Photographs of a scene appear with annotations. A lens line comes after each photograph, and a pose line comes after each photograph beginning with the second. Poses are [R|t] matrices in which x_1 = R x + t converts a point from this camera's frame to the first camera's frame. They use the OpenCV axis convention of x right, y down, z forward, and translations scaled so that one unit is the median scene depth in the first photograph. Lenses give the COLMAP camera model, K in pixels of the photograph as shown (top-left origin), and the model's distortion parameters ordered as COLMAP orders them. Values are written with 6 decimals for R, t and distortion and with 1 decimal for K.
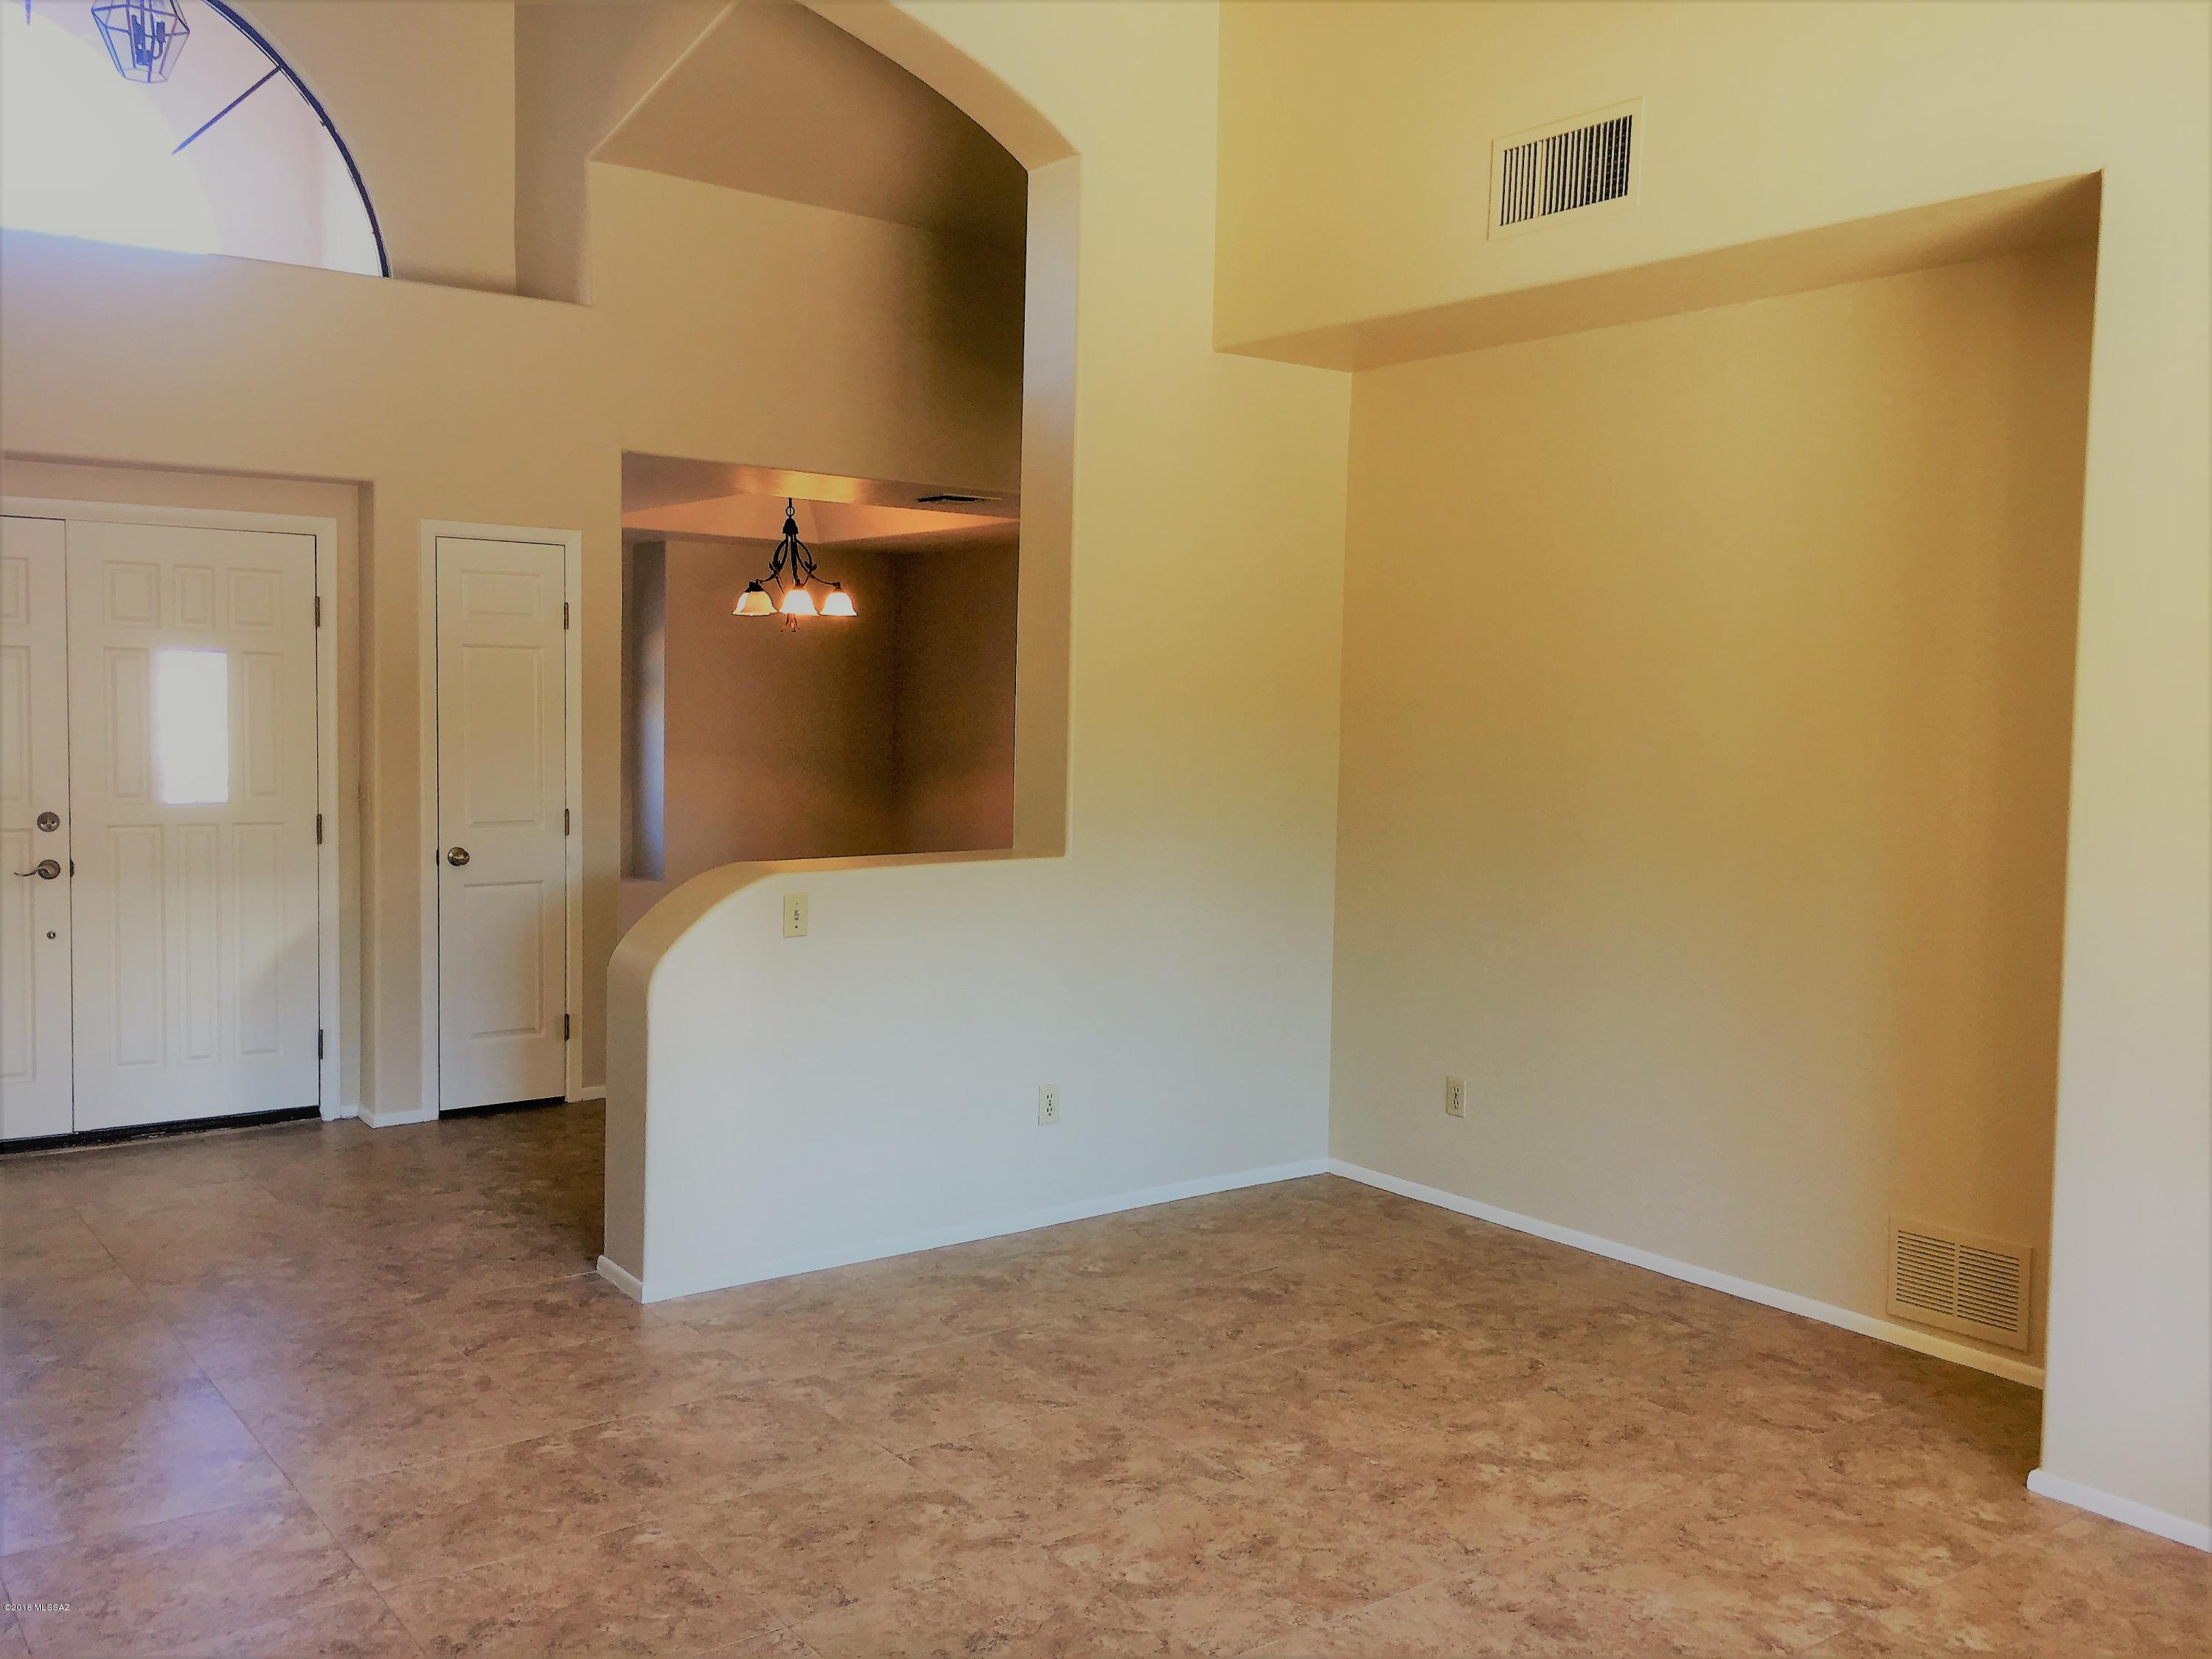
lens RADIAL K [[1879.9, 0, 1106.0], [0, 1879.9, 829.5], [0, 0, 1]] dist [-0.004146, -0.001957]
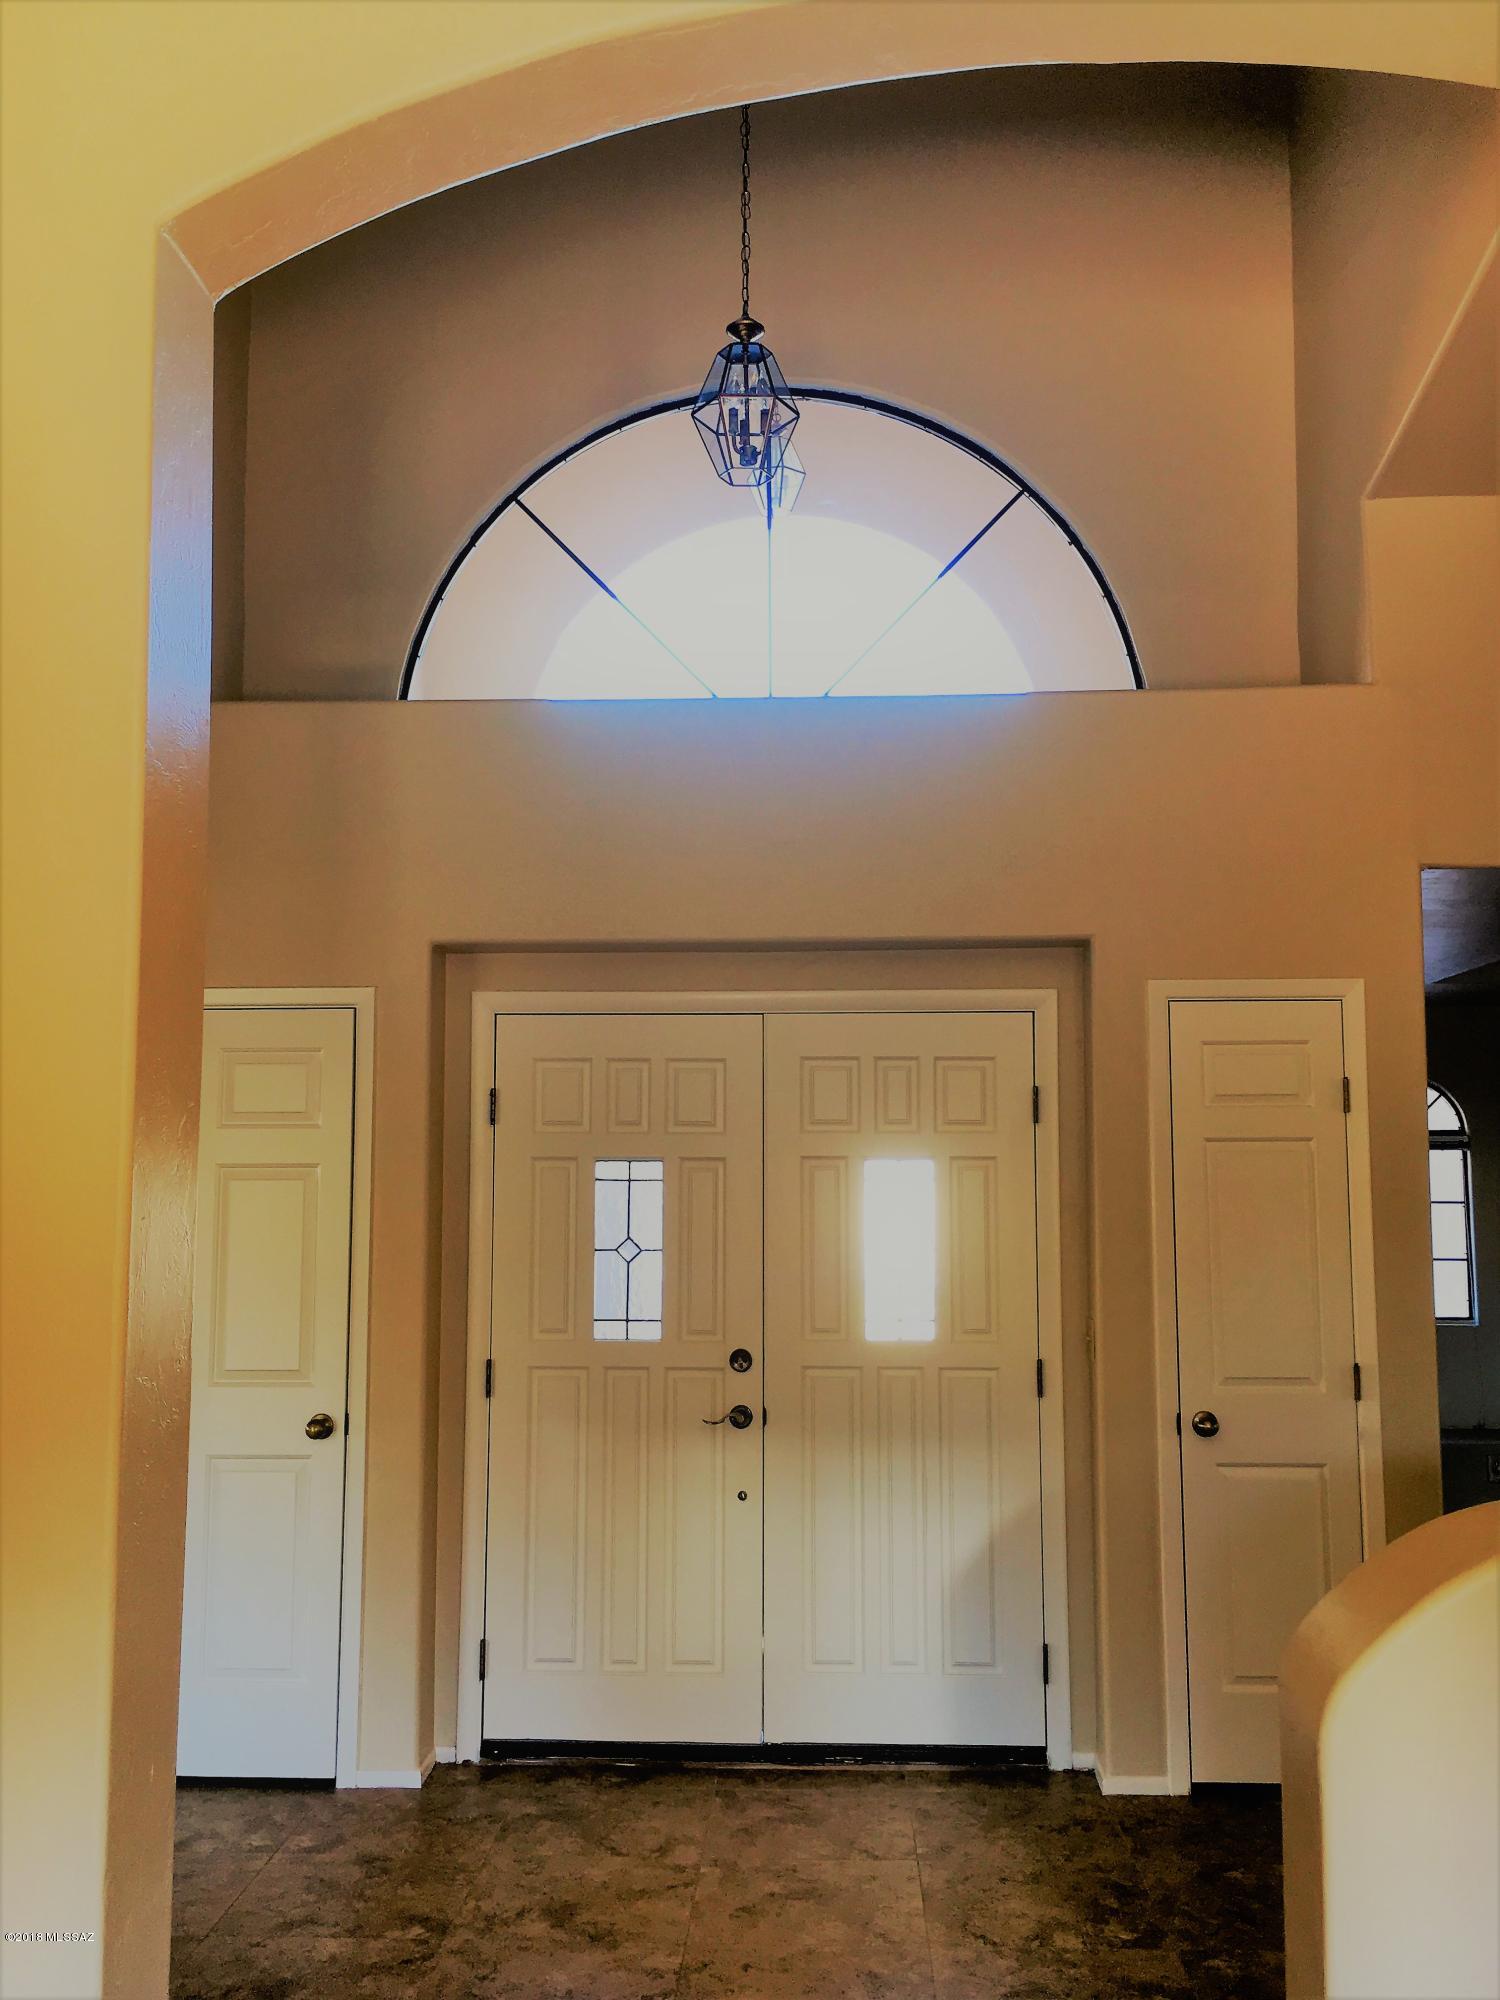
lens RADIAL K [[1923.4, 0, 750.0], [0, 1923.4, 1000.0], [0, 0, 1]] dist [0.048635, -0.004001]
pose [[0.776328, -0.081562, -0.625030, 0.006555], [-0.027365, 0.986297, -0.162694, -0.021923], [0.629735, 0.143408, 0.763458, 0.281234]]
